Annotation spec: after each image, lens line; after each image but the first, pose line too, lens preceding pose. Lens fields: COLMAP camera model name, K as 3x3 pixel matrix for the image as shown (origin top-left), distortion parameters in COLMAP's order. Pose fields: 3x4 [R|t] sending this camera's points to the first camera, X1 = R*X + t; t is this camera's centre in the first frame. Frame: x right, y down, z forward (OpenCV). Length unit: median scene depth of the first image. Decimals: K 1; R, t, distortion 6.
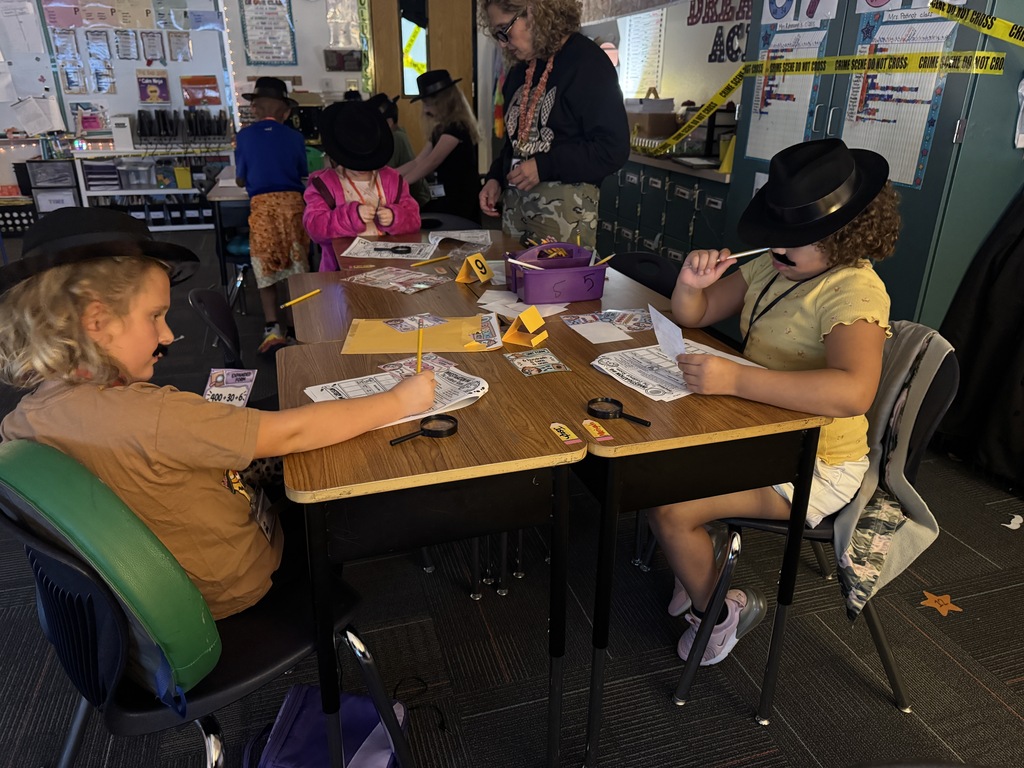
lens RADIAL K [[728.7, 0, 506.3], [0, 728.7, 387.6], [0, 0, 1]] dist [0.002943, -0.016252]
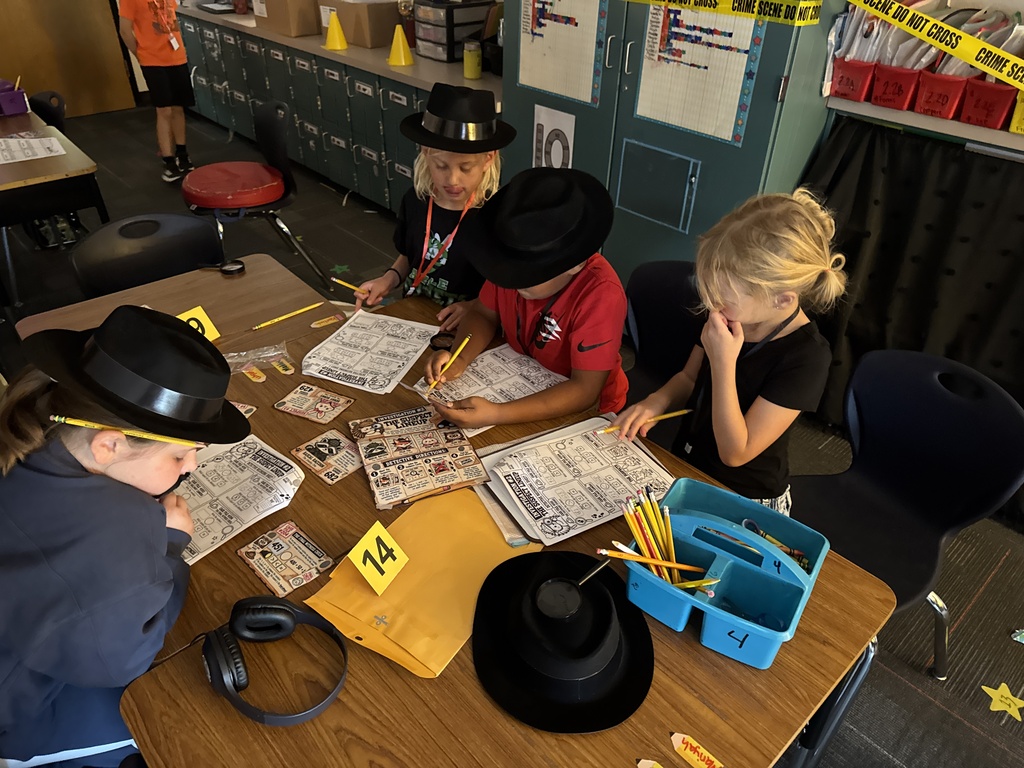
lens RADIAL K [[728.7, 0, 505.9], [0, 728.7, 381.8], [0, 0, 1]] dist [0.002943, -0.016252]
pose [[0.902036, -0.246650, 0.354253, -0.106292], [0.165267, 0.955478, 0.244436, -0.246128], [-0.398771, -0.161943, 0.902638, 0.207994]]
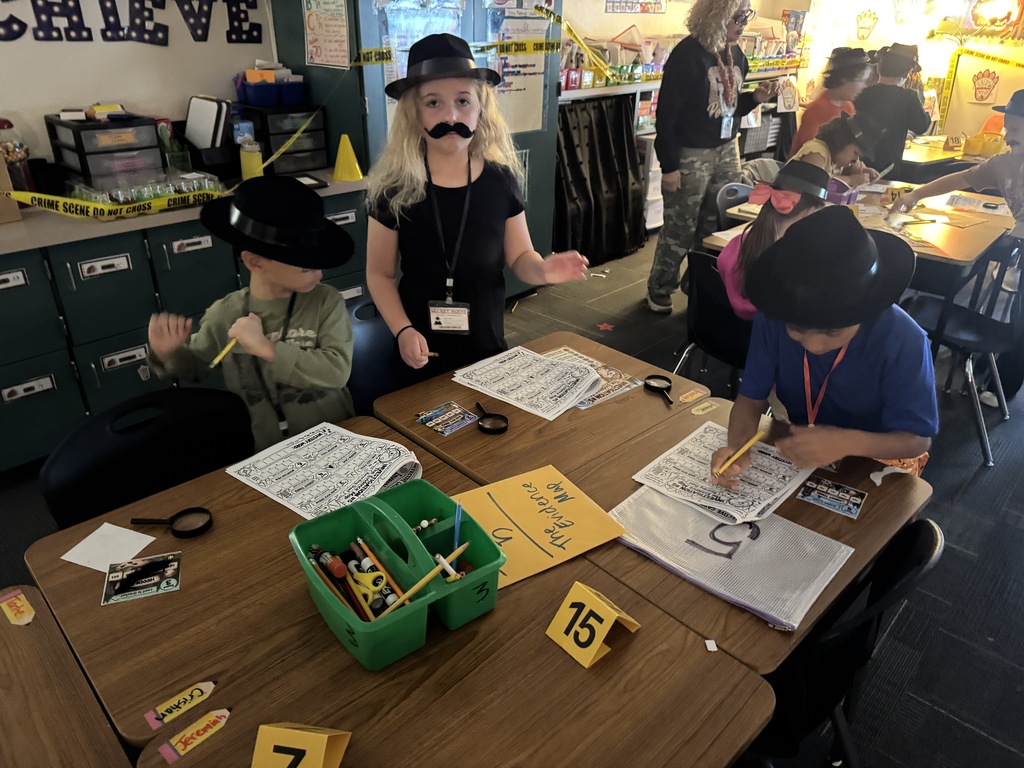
lens RADIAL K [[728.7, 0, 509.7], [0, 728.7, 386.6], [0, 0, 1]] dist [0.002943, -0.016252]
pose [[-0.488594, -0.406228, 0.772176, -0.757094], [0.333775, 0.730665, 0.595586, -0.770728], [-0.806146, 0.548732, -0.221410, 1.600143]]
